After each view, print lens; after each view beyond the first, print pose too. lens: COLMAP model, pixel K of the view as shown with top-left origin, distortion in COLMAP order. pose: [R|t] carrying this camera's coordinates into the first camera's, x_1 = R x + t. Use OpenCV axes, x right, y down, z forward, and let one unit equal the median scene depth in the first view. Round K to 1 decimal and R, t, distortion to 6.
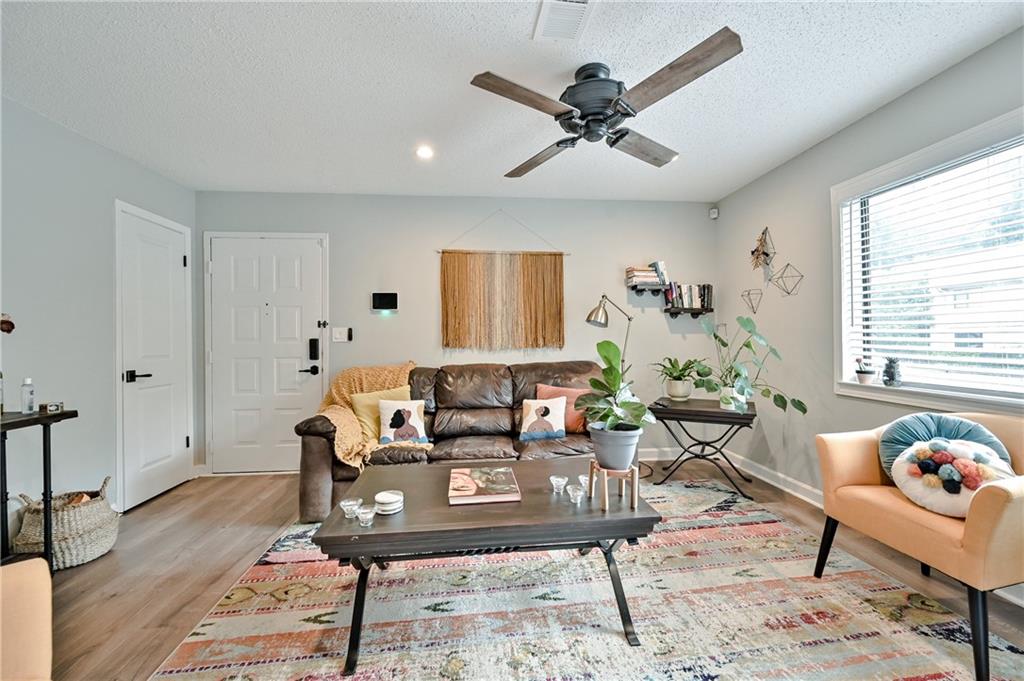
lens RADIAL K [[412.0, 0, 520.9], [0, 412.0, 336.1], [0, 0, 1]] dist [0.000907, 0.000052]
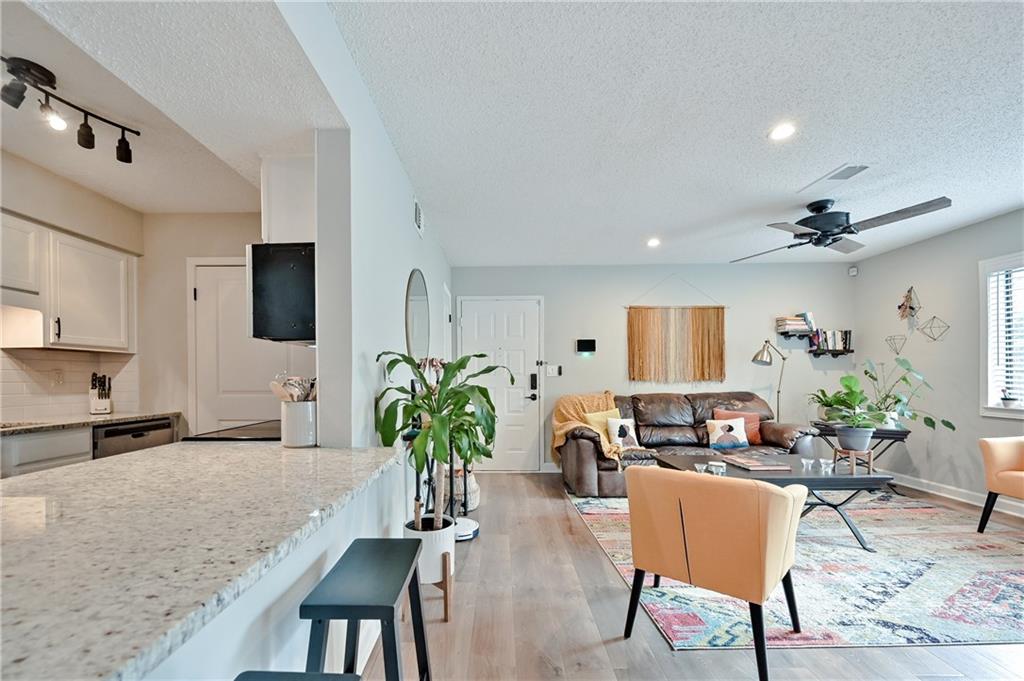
lens RADIAL K [[412.0, 0, 514.9], [0, 412.0, 375.9], [0, 0, 1]] dist [0.000907, 0.000052]
pose [[0.992866, 0.002551, -0.119208, -0.430817], [-0.001274, 0.999941, 0.010788, -0.001465], [0.119229, -0.010559, 0.992811, -0.377923]]
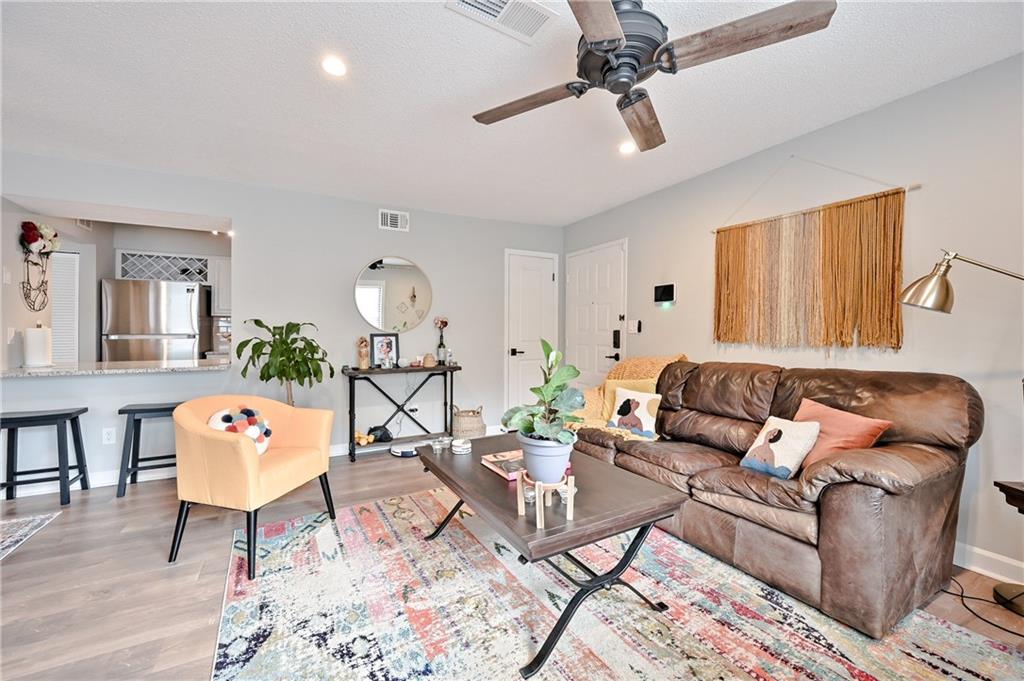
lens RADIAL K [[412.0, 0, 505.8], [0, 412.0, 326.1], [0, 0, 1]] dist [0.000907, 0.000052]
pose [[0.382581, -0.001759, -0.923920, 0.483975], [0.002117, 0.999997, -0.001027, -0.005026], [0.923920, -0.001563, 0.382584, 0.274719]]
